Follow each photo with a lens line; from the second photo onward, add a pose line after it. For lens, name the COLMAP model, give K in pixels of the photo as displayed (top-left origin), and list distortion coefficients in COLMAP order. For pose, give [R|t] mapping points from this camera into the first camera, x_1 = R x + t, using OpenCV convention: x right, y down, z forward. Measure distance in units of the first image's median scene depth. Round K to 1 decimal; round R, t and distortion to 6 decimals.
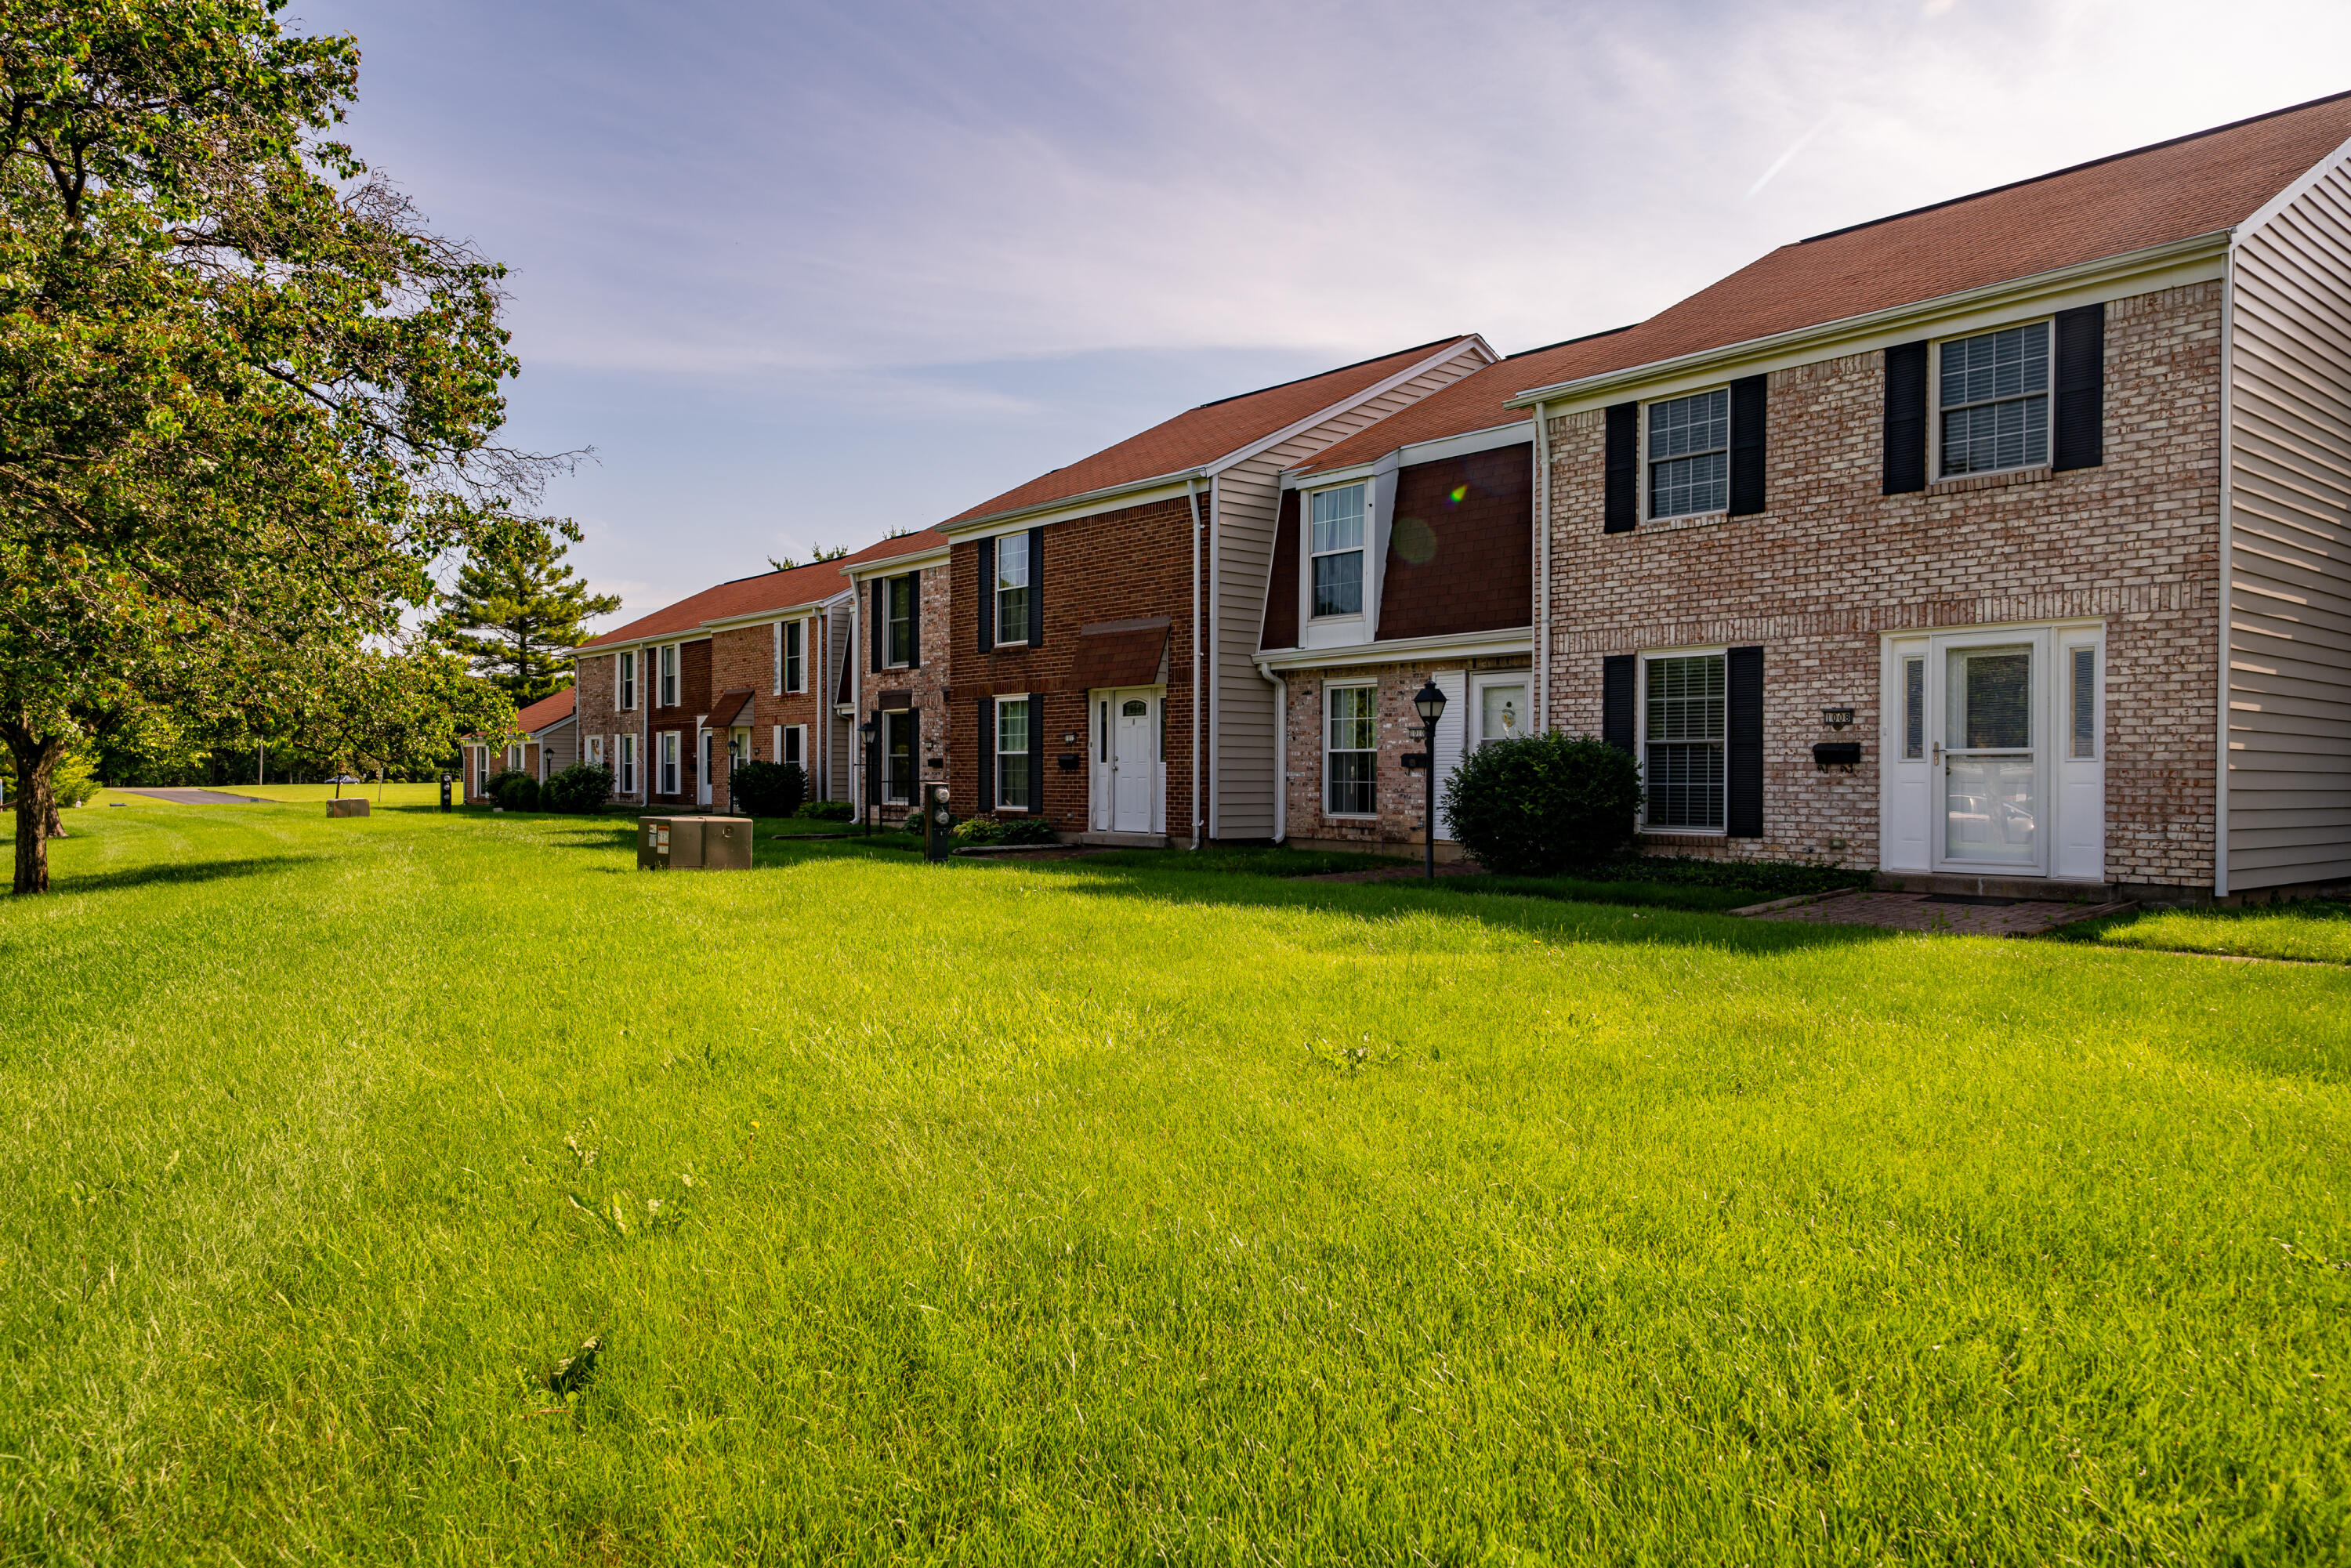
lens RADIAL K [[1587.0, 0, 1167.9], [0, 1587.0, 780.0], [0, 0, 1]] dist [0.001177, 0.000012]
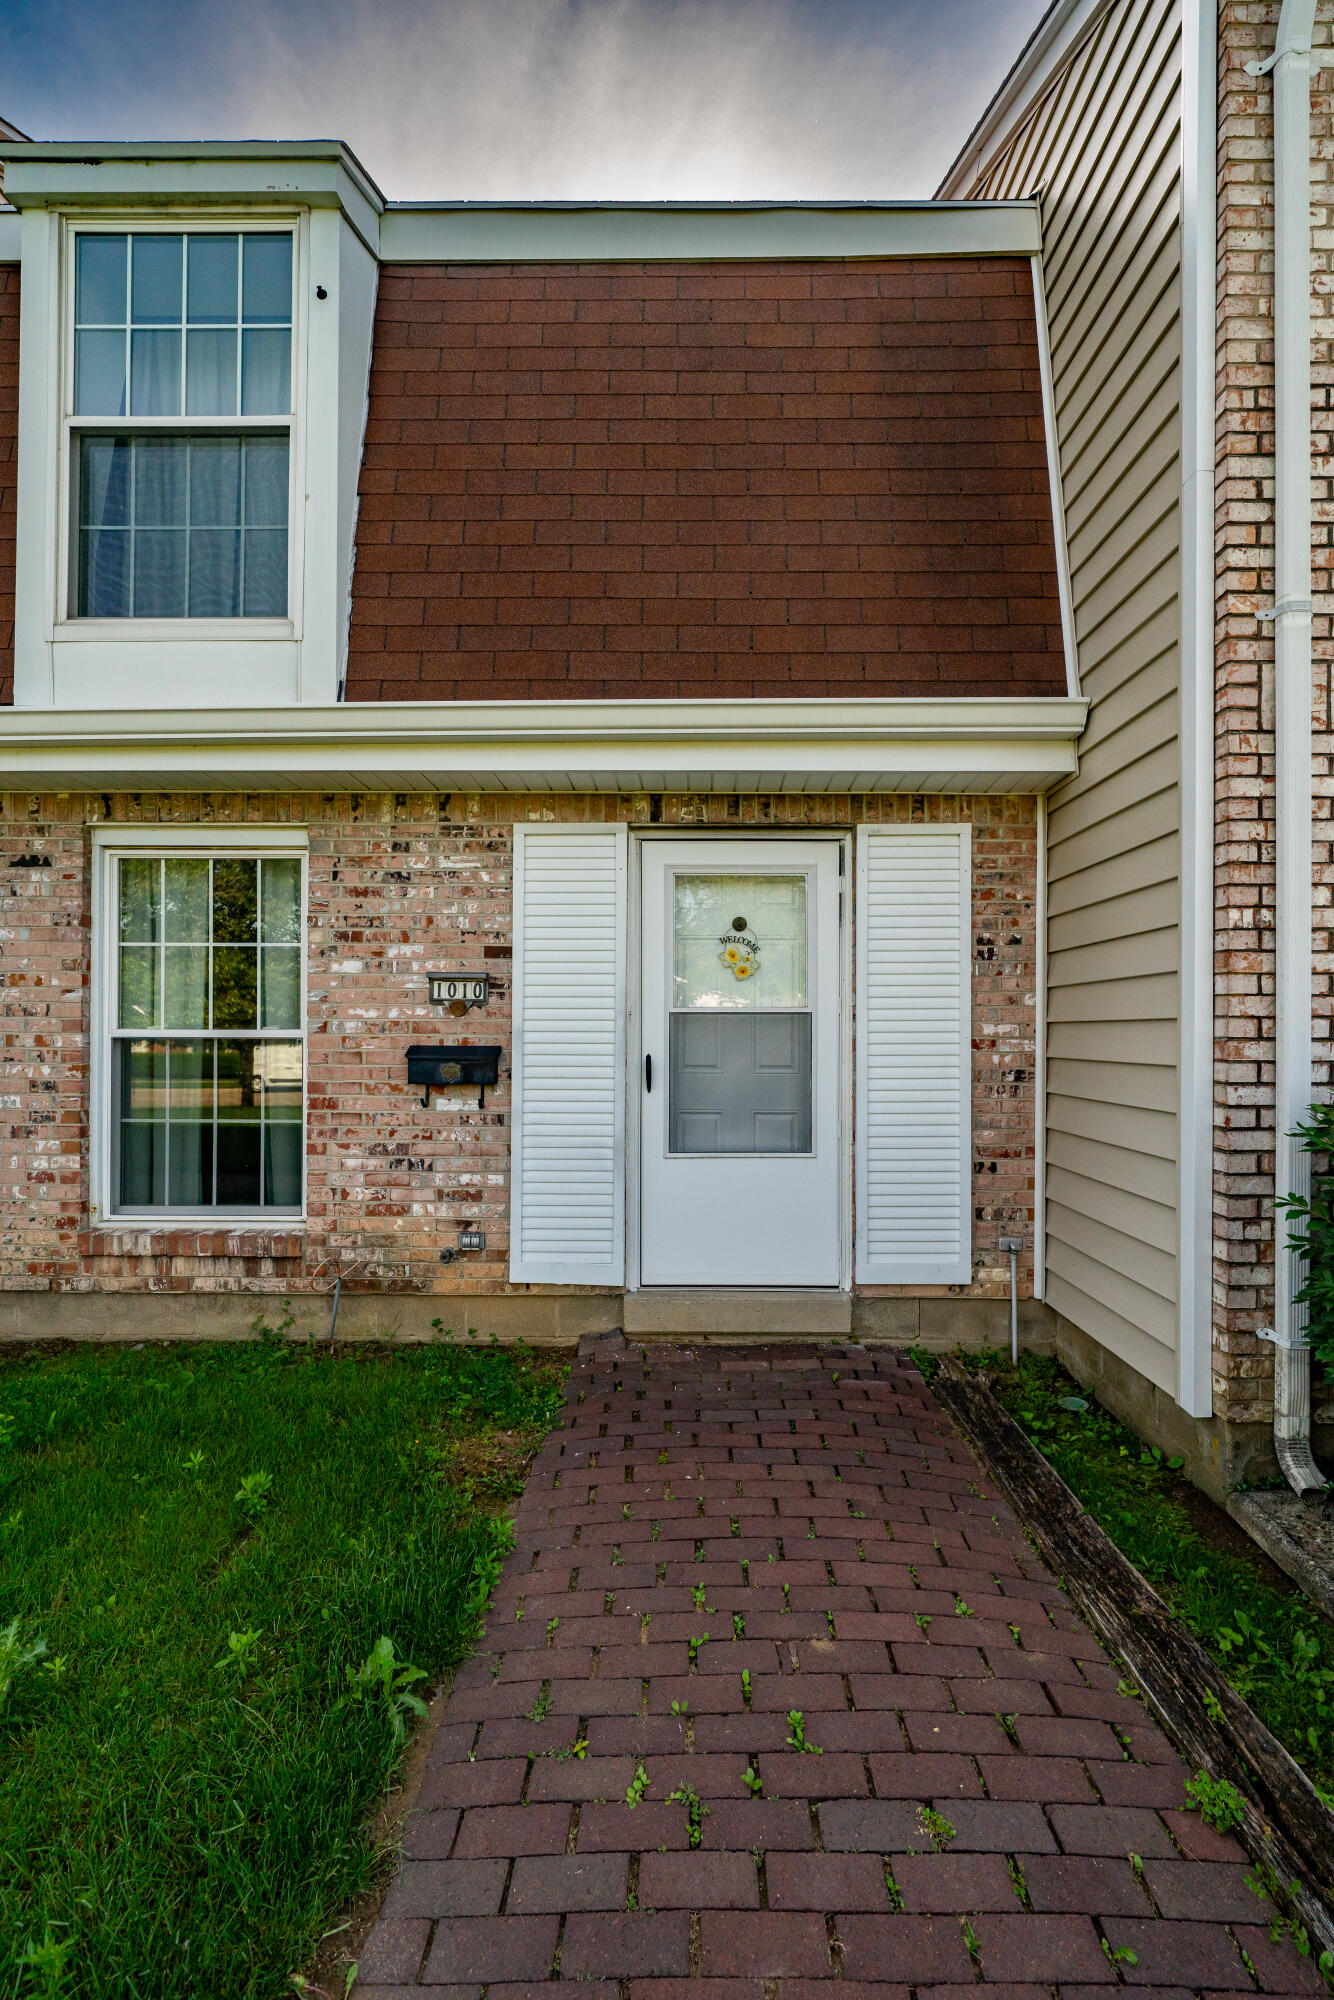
lens RADIAL K [[879.7, 0, 678.2], [0, 879.7, 1031.0], [0, 0, 1]] dist [0.005420, 0.001031]
pose [[0.660262, 0.003161, 0.751029, 0.038642], [0.000632, 0.999988, -0.004765, -0.018104], [-0.751035, 0.003621, 0.660252, 0.791895]]
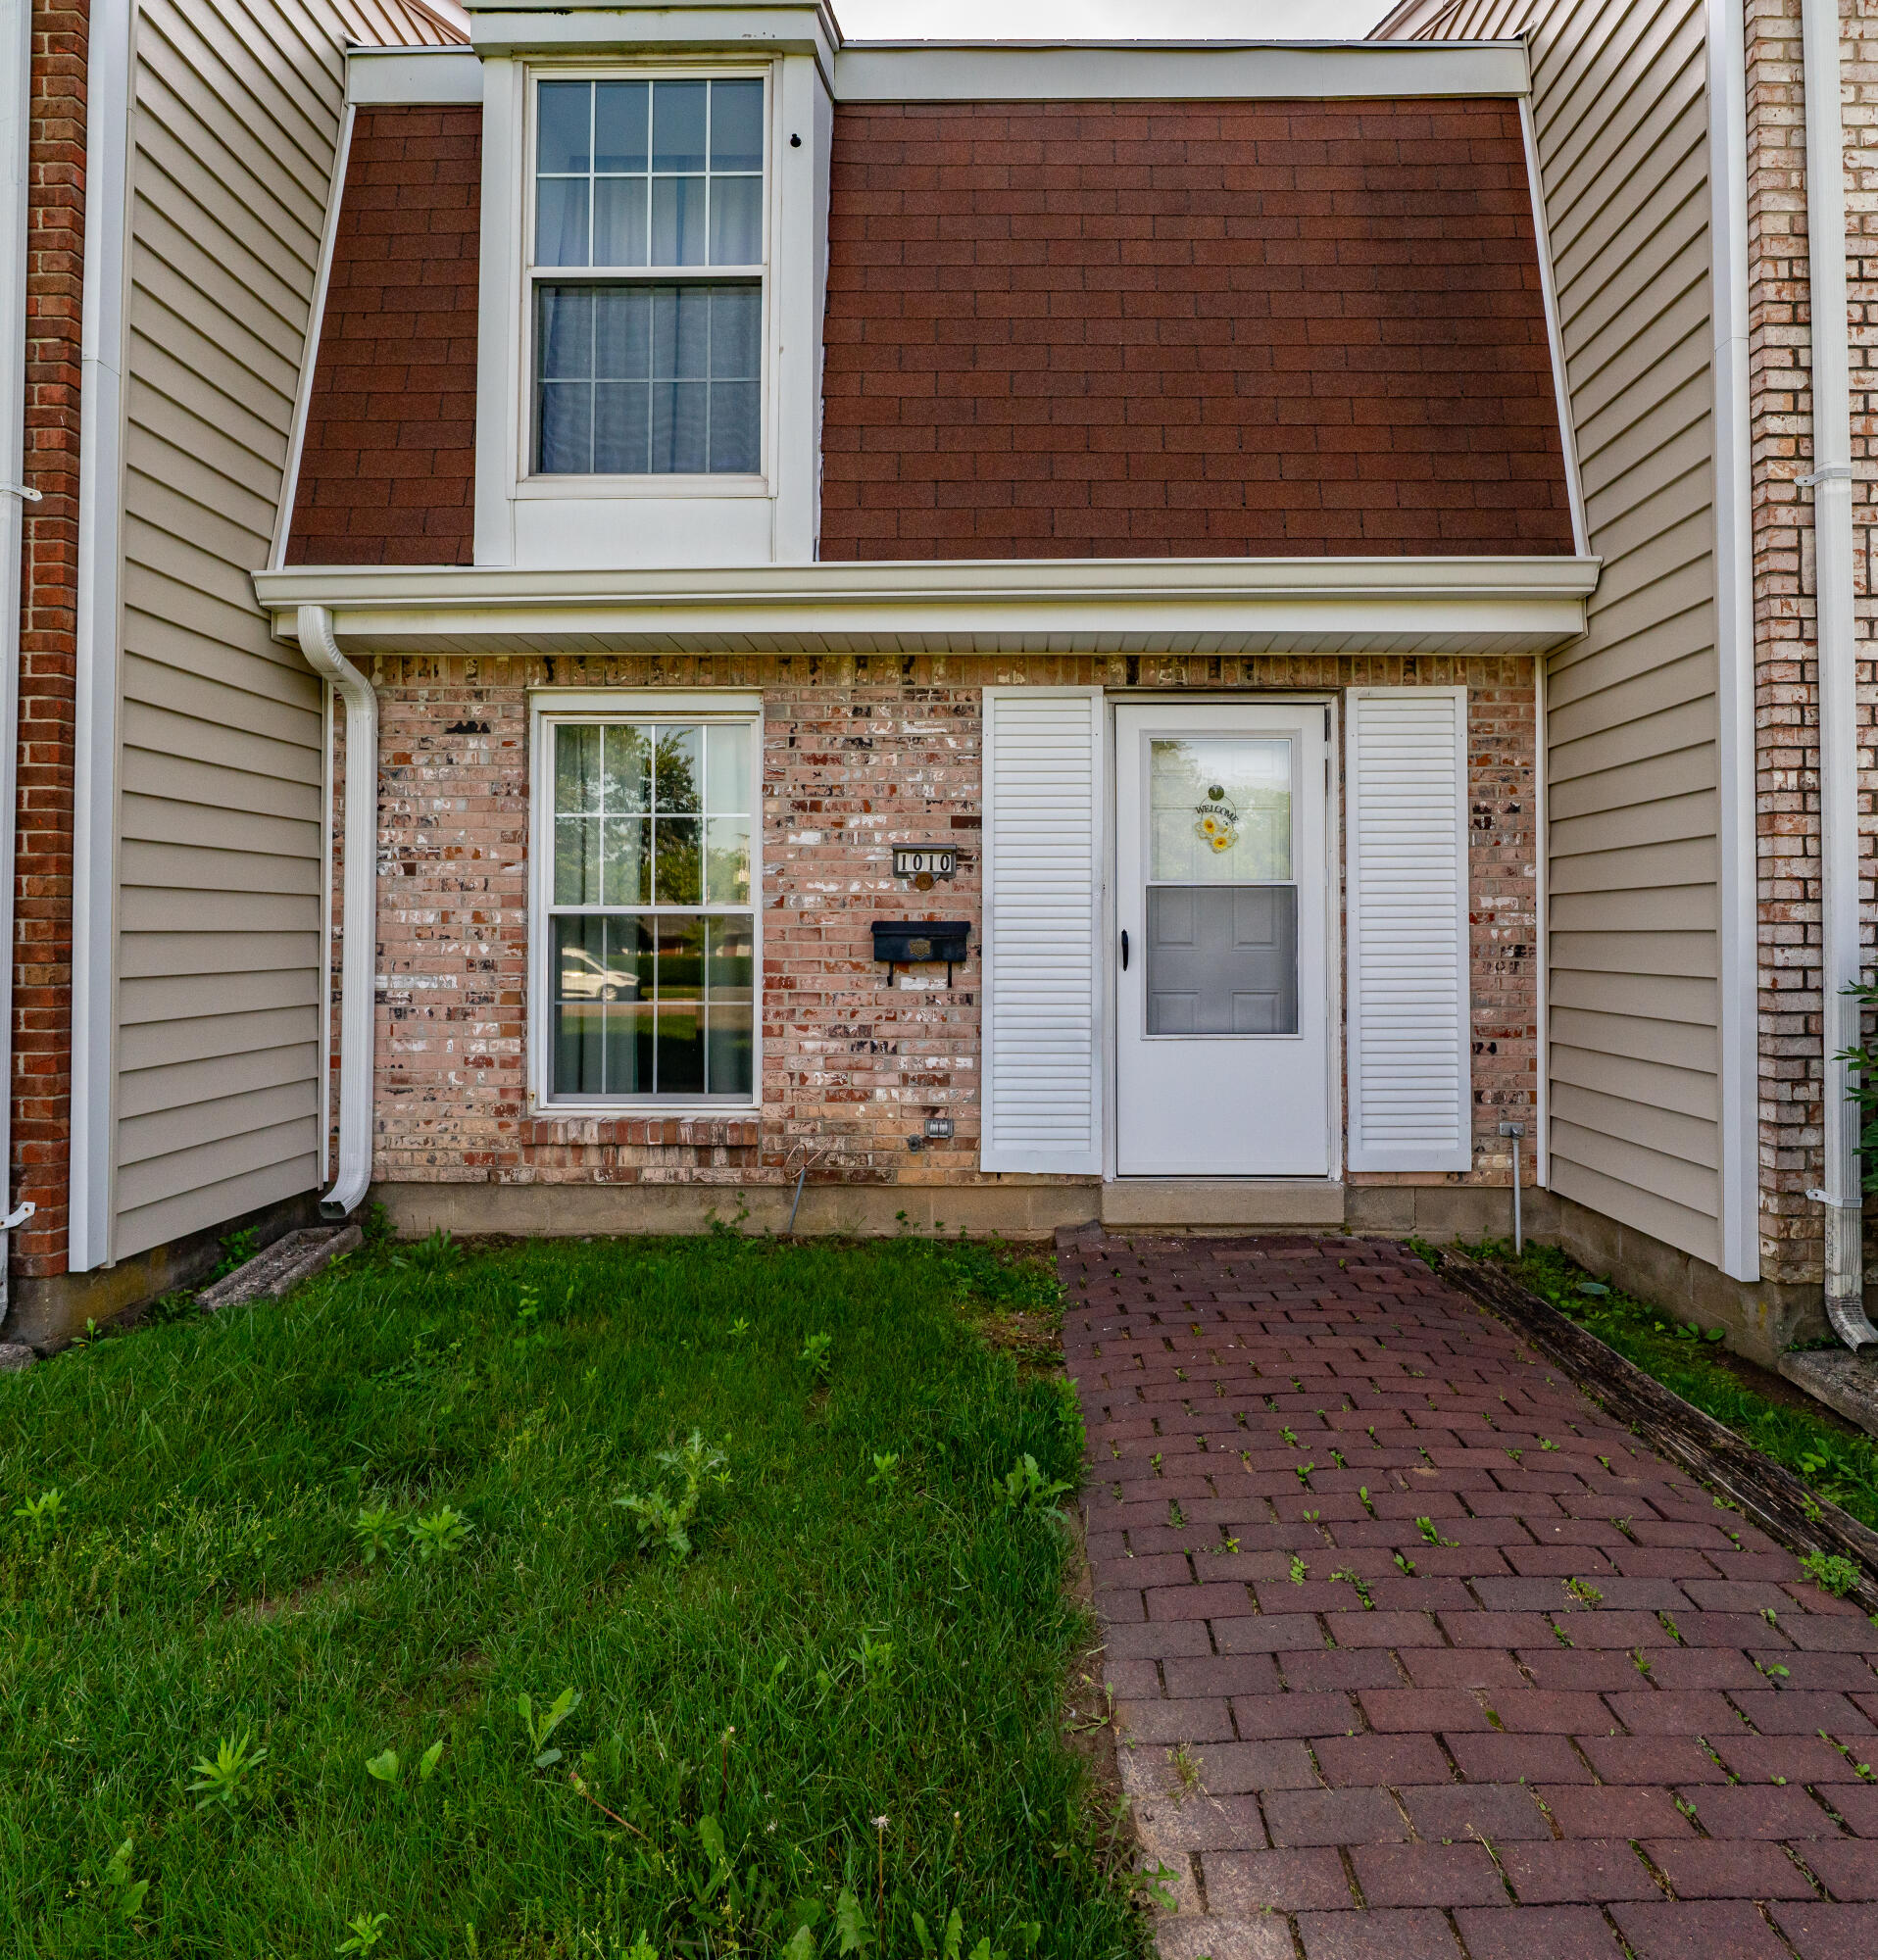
lens RADIAL K [[1059.6, 0, 981.8], [0, 1059.6, 920.0], [0, 0, 1]] dist [0.000921, -0.001102]
pose [[0.658295, 0.011758, 0.752669, -0.004721], [0.002608, 0.999836, -0.017901, -0.012221], [-0.752756, 0.013747, 0.658156, 0.801836]]
